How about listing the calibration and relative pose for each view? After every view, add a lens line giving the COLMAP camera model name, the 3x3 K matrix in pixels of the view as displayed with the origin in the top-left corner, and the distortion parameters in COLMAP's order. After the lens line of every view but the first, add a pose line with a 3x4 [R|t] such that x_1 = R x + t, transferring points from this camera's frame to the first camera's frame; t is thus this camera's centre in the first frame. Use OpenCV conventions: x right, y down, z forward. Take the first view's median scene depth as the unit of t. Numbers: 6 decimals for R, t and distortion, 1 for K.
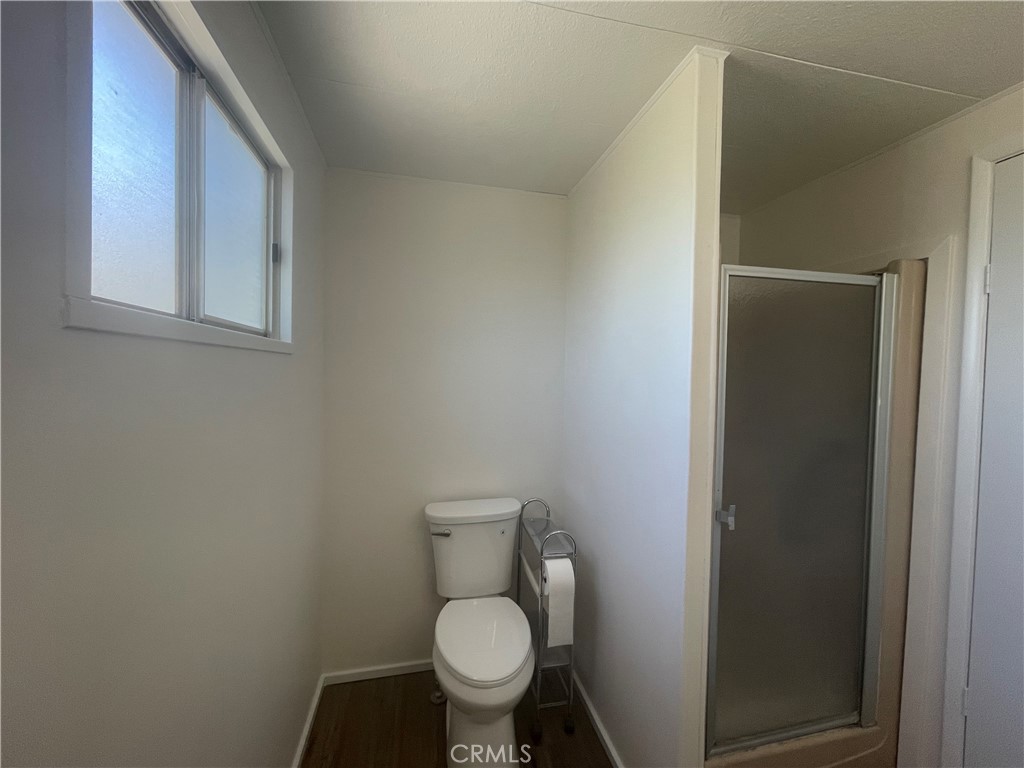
lens RADIAL K [[410.5, 0, 512.6], [0, 410.5, 385.8], [0, 0, 1]] dist [-0.004706, 0.000956]
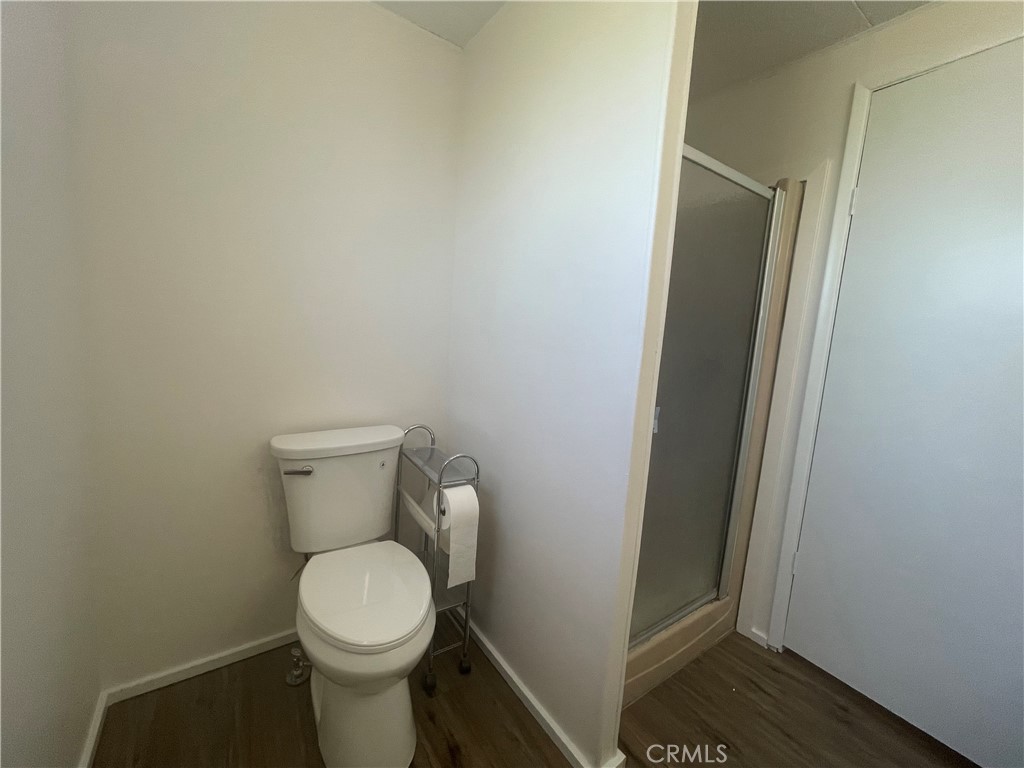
lens RADIAL K [[410.5, 0, 511.8], [0, 410.5, 383.0], [0, 0, 1]] dist [-0.004706, 0.000956]
pose [[0.925582, -0.005468, 0.378508, -0.101832], [-0.037269, 0.993722, 0.105491, 0.114902], [-0.376708, -0.111747, 0.919567, 0.203846]]
